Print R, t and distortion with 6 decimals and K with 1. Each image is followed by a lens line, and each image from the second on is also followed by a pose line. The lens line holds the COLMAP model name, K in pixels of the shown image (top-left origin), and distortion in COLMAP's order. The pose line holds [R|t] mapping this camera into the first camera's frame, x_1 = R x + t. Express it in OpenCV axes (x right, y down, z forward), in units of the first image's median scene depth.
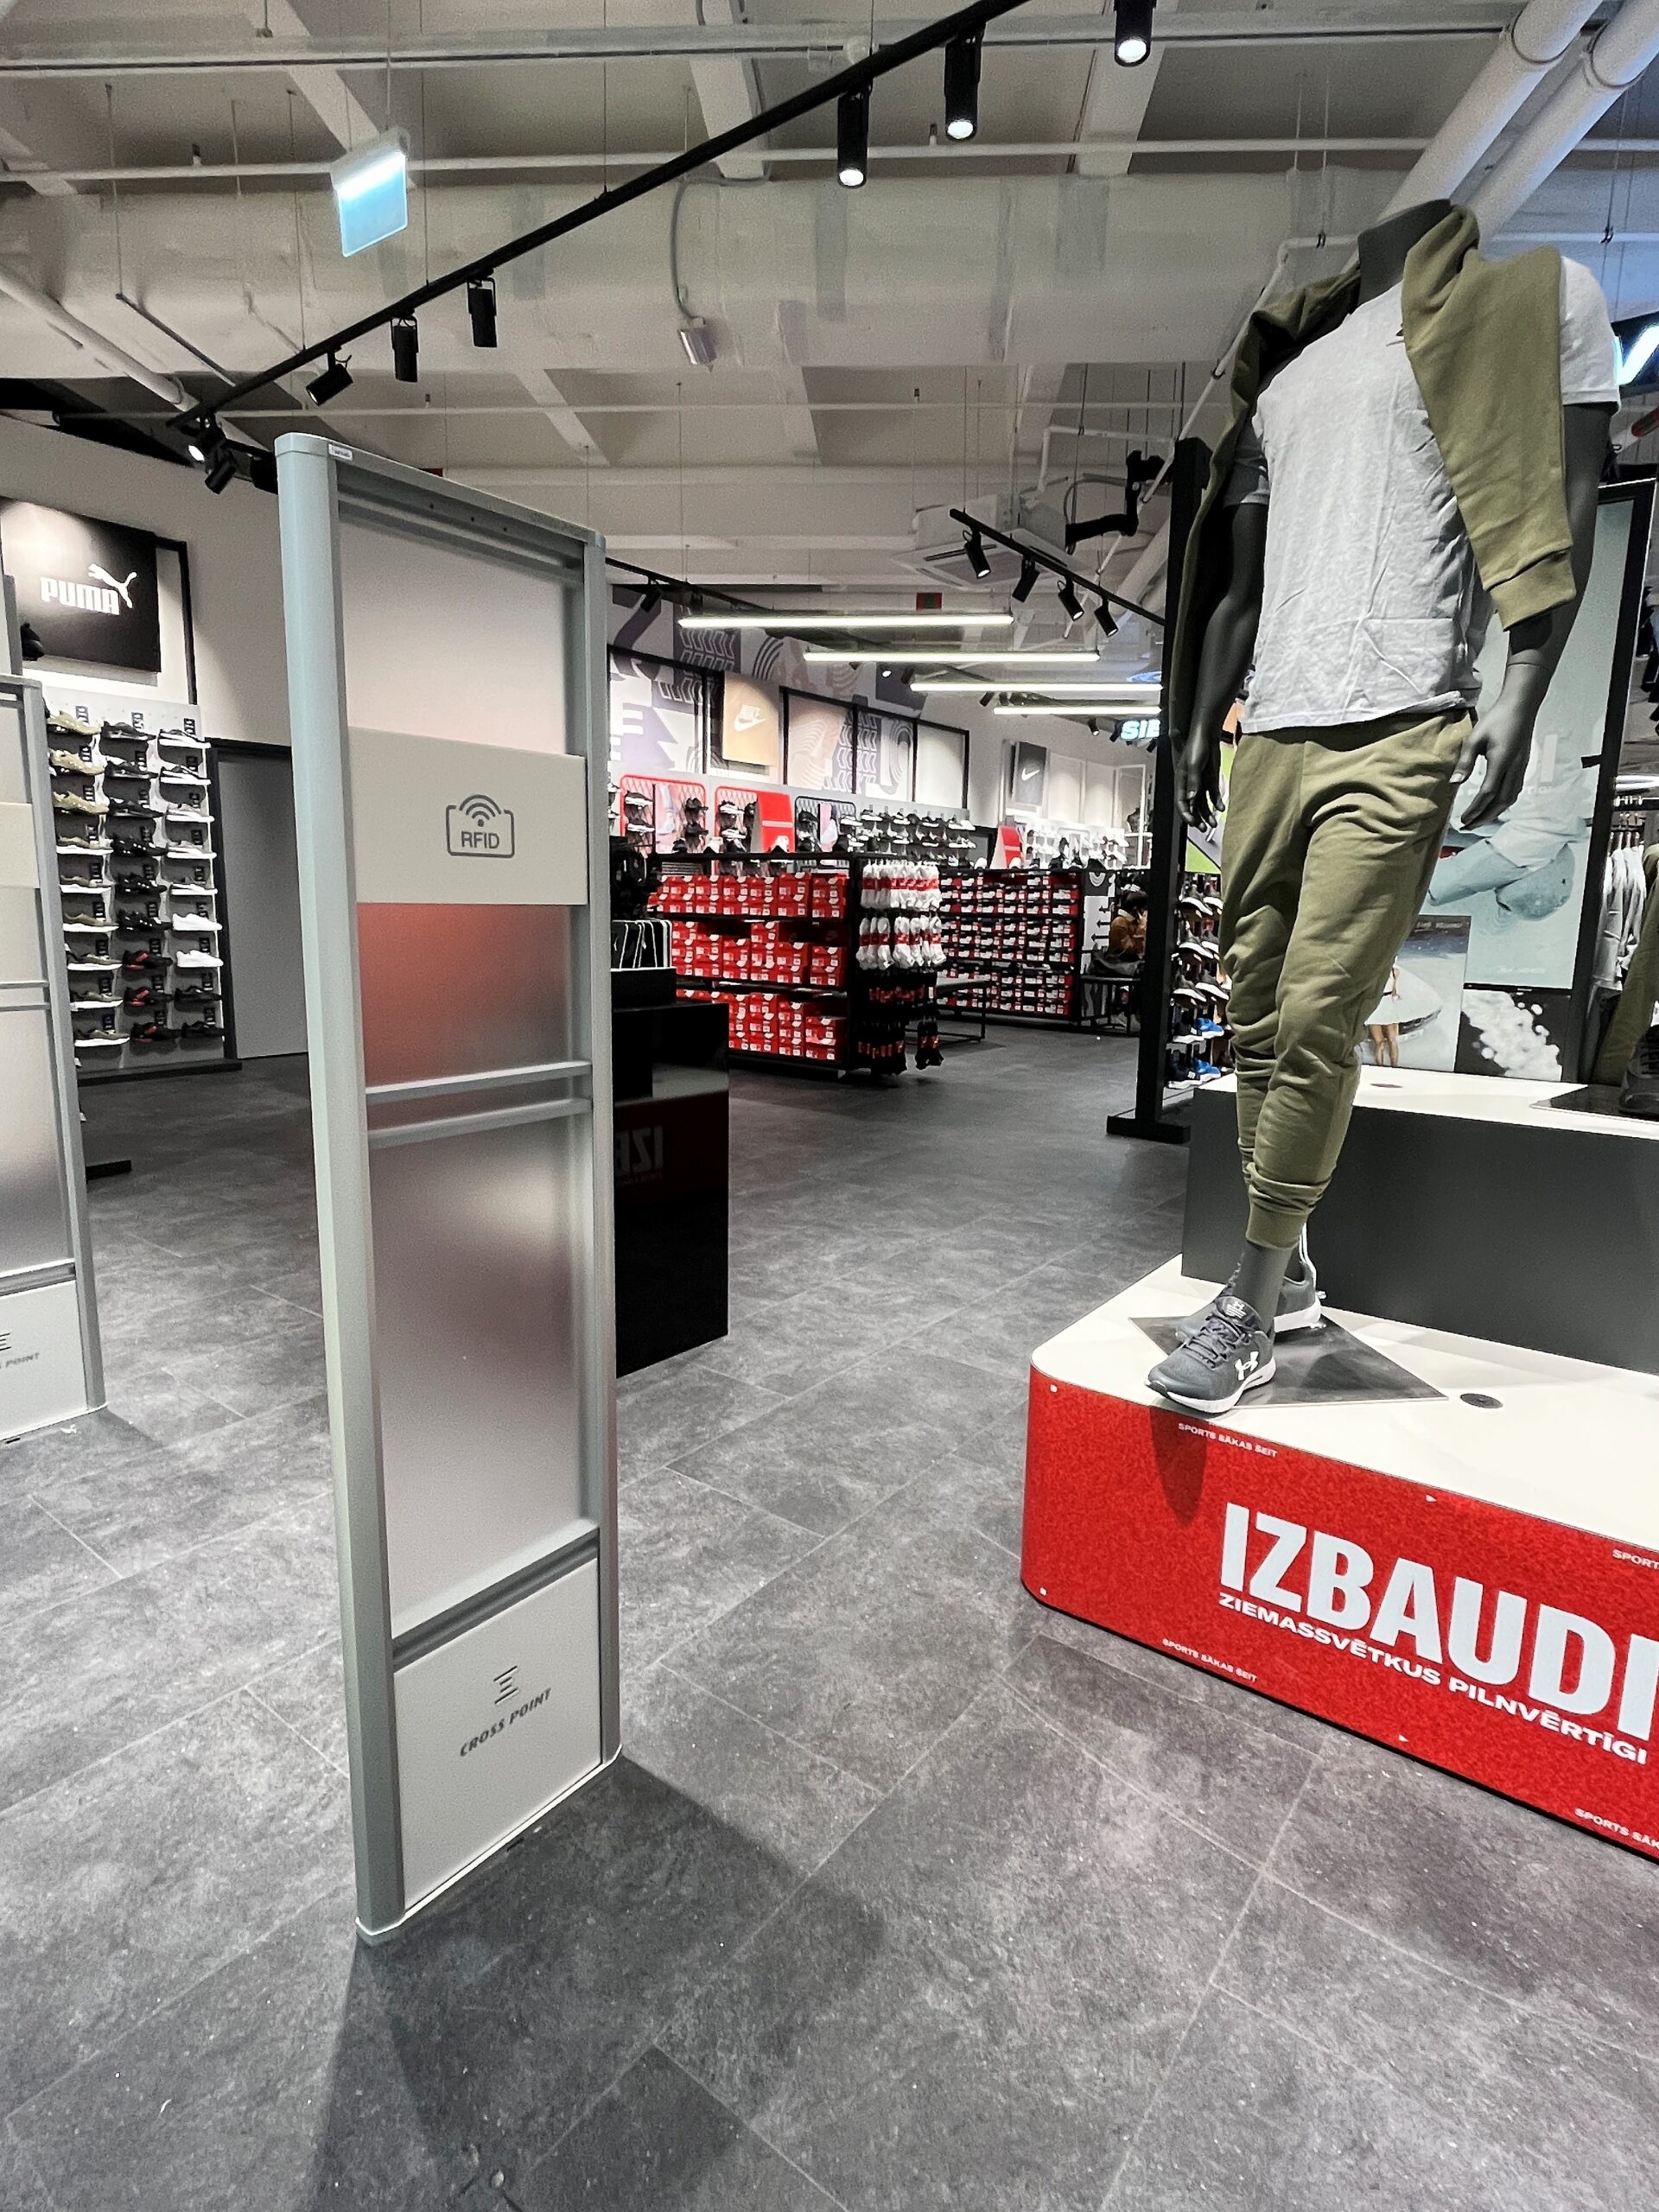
lens RADIAL K [[1155.4, 0, 828.4], [0, 1155.4, 1089.4], [0, 0, 1]] dist [-0.005968, -0.000071]
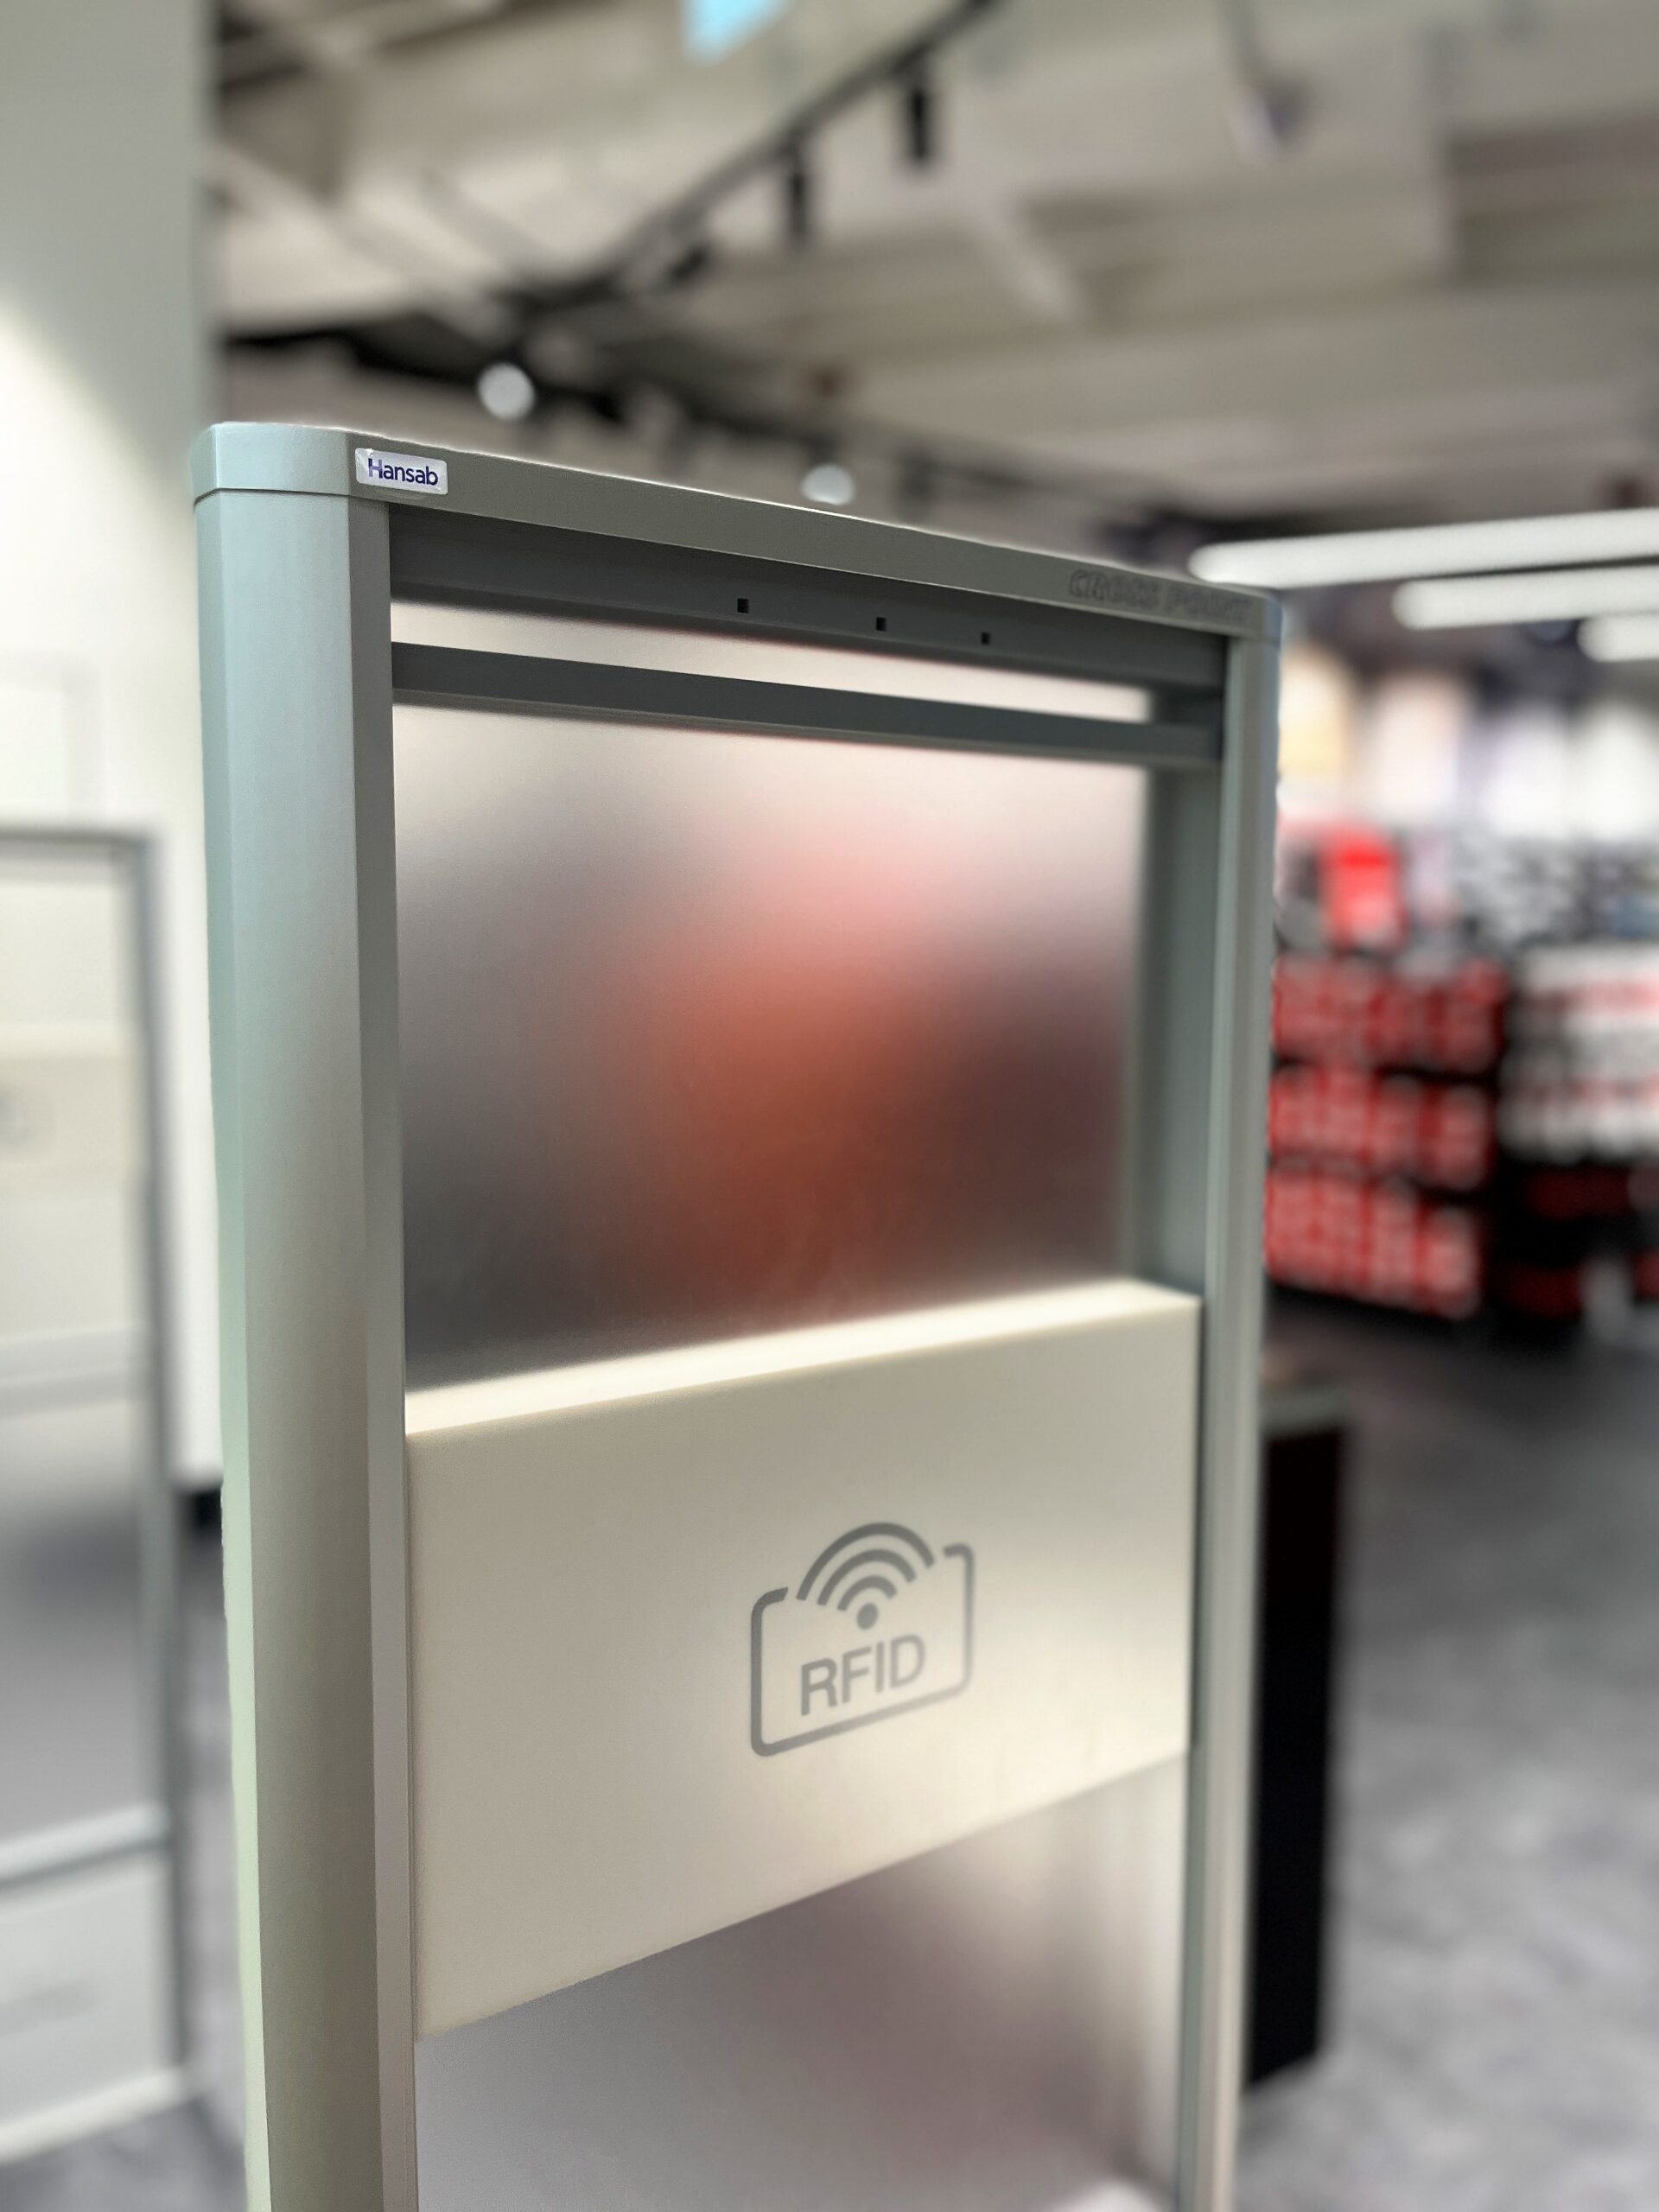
lens RADIAL K [[1683.6, 0, 837.3], [0, 1683.6, 1100.1], [0, 0, 1]] dist [0.041860, -0.047761]
pose [[0.950257, 0.018857, -0.310895, -0.153811], [-0.040156, 0.997252, -0.062253, -0.291108], [0.308866, 0.071641, 0.948403, 0.504217]]
